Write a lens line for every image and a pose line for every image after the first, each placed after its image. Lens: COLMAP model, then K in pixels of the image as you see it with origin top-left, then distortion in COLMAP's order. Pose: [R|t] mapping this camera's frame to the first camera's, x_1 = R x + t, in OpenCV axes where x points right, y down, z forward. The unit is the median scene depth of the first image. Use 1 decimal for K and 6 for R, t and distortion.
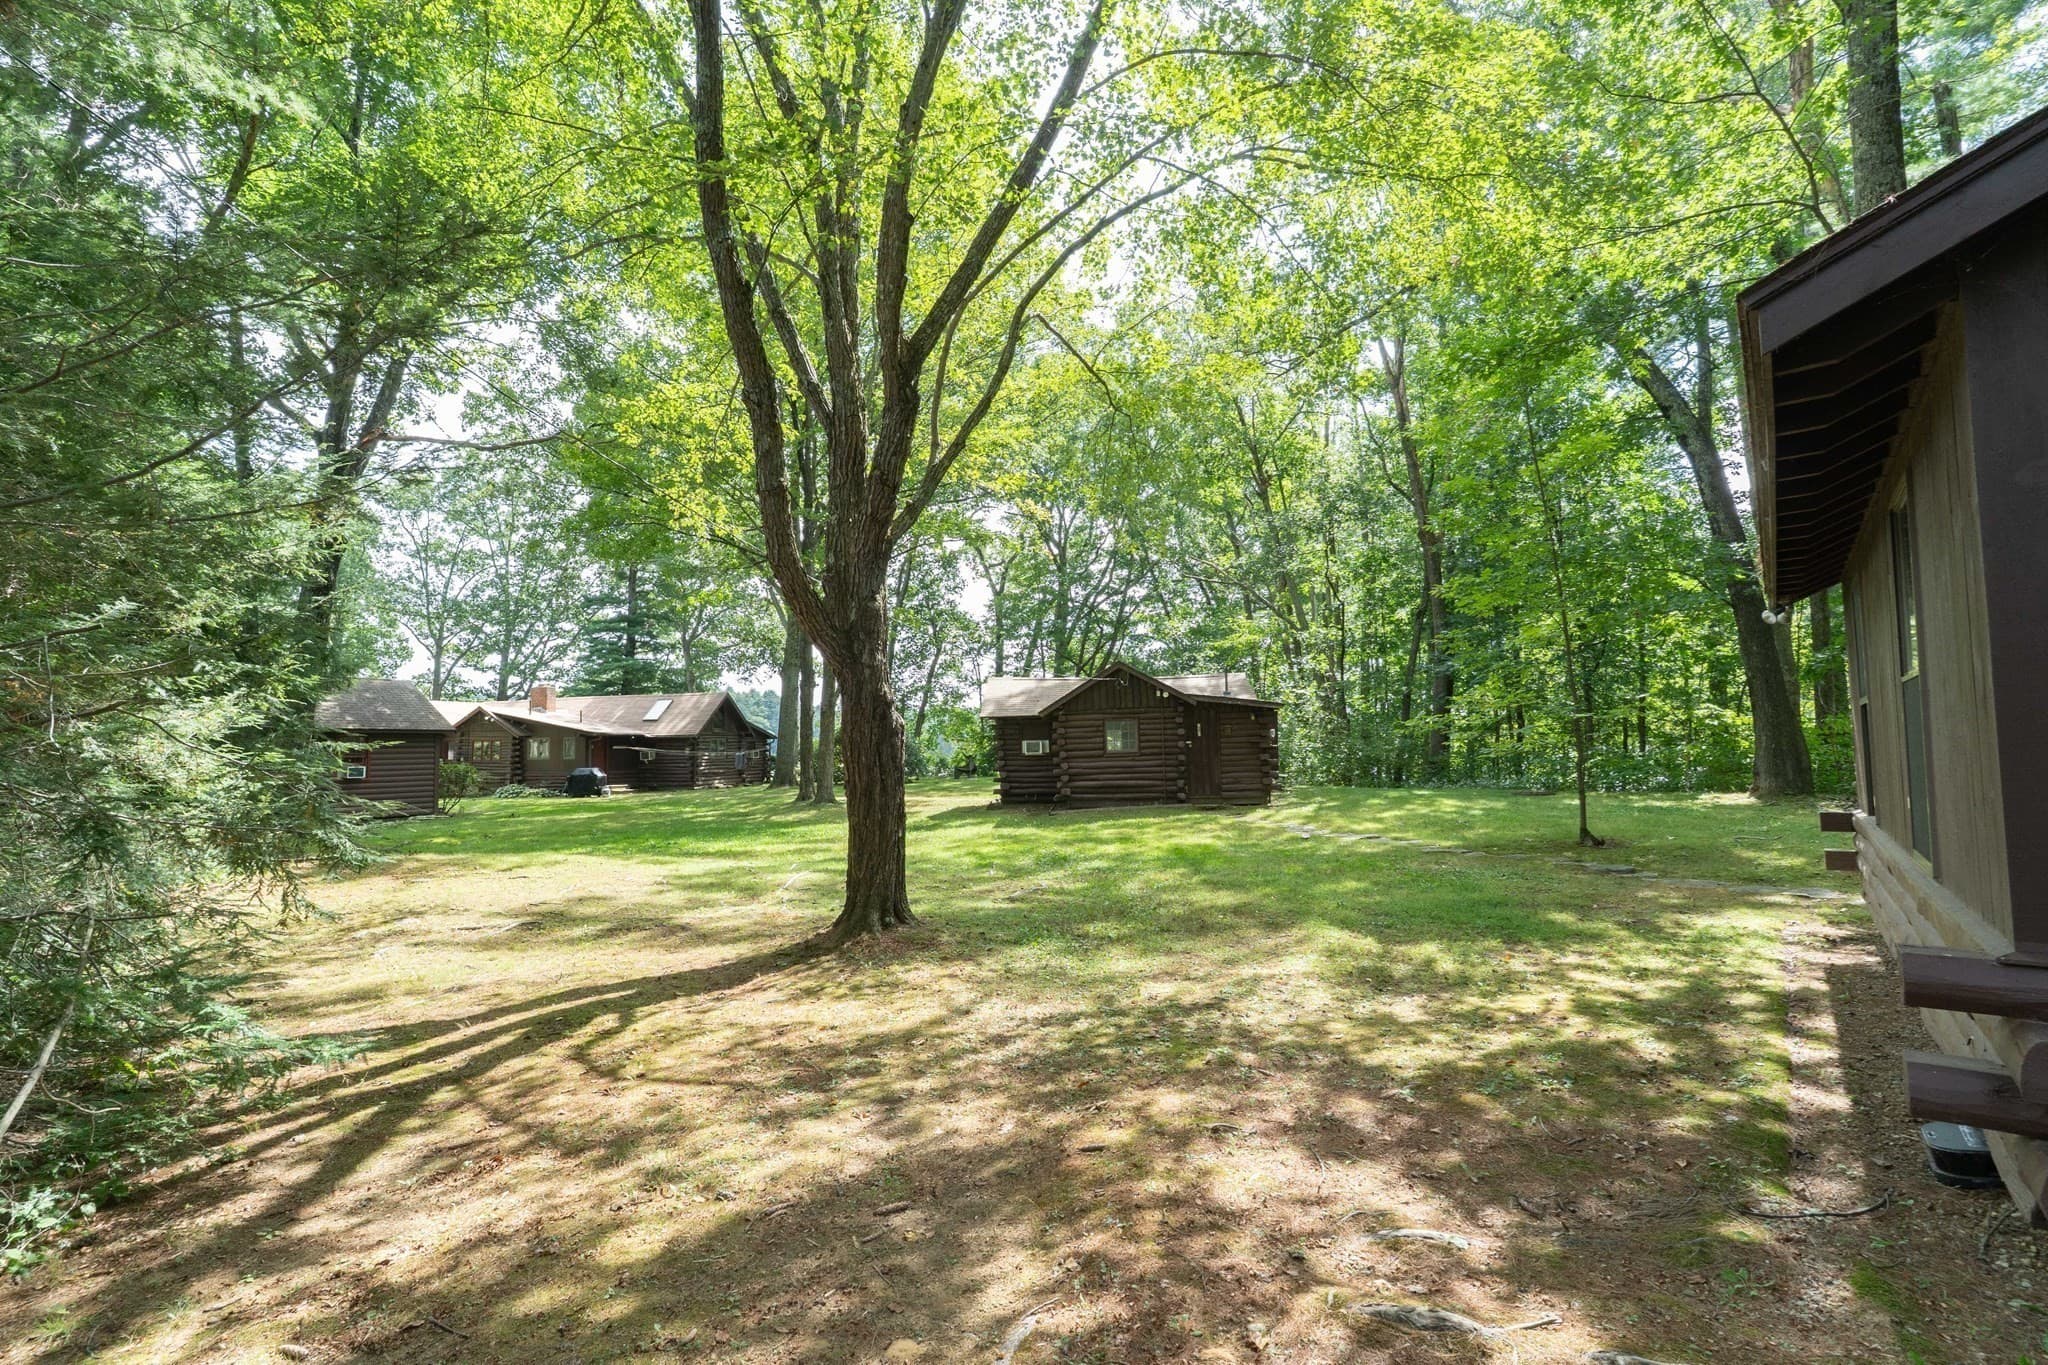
lens RADIAL K [[978.4, 0, 1024.0], [0, 978.4, 682.5], [0, 0, 1]] dist [0.001092, 0.000119]
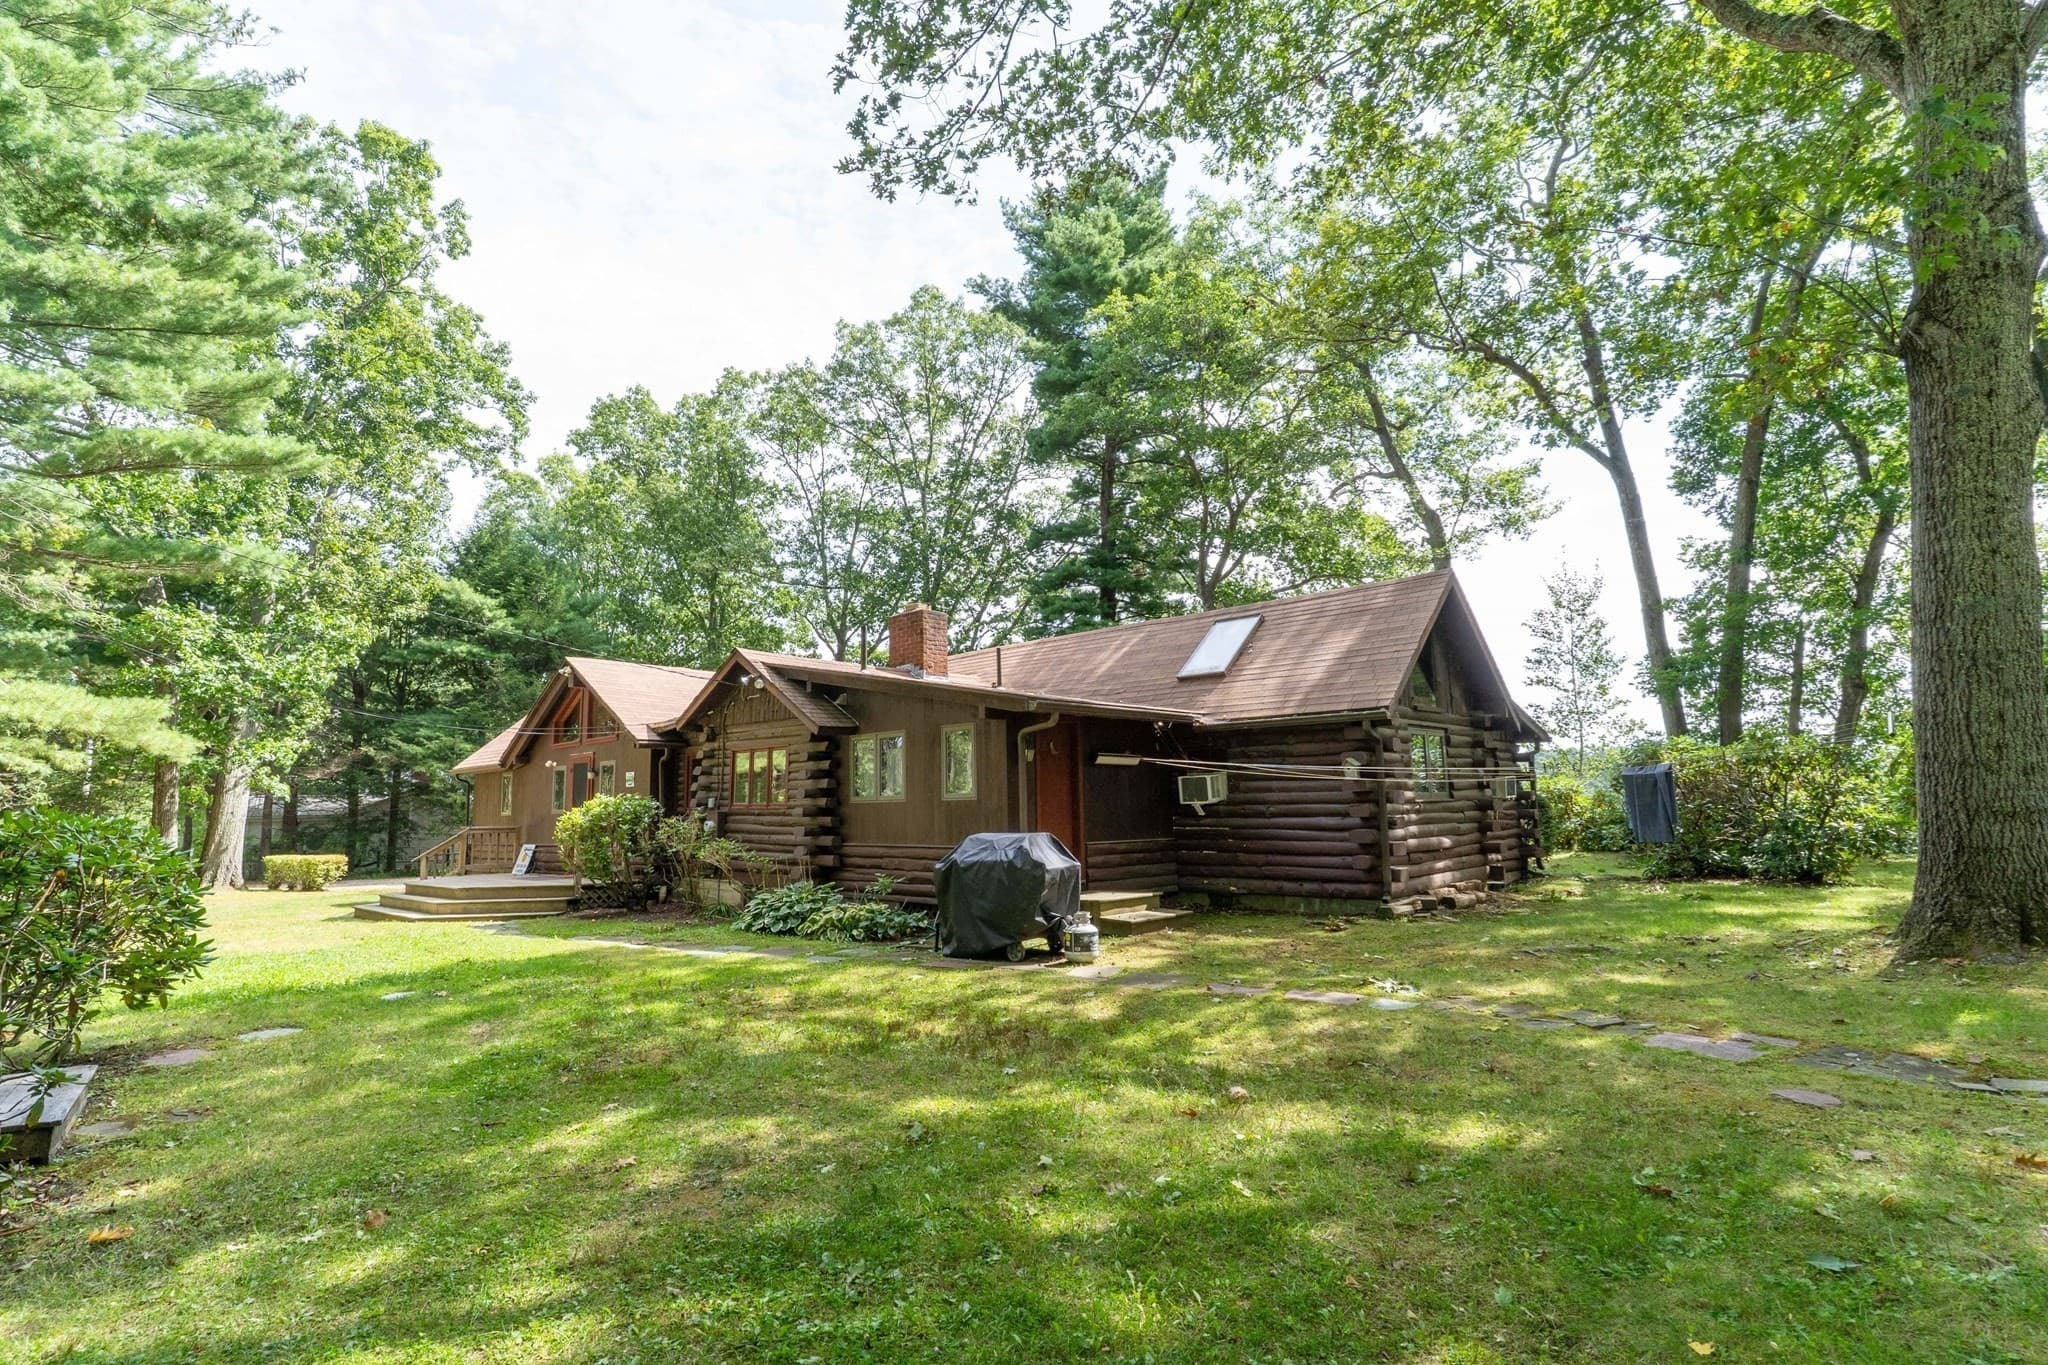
lens RADIAL K [[978.4, 0, 1024.0], [0, 978.4, 682.5], [0, 0, 1]] dist [0.001092, 0.000119]
pose [[0.899142, -0.055333, -0.434146, -0.313399], [0.030727, 0.997509, -0.063498, 0.061157], [0.436578, 0.043754, 0.898602, 0.732892]]
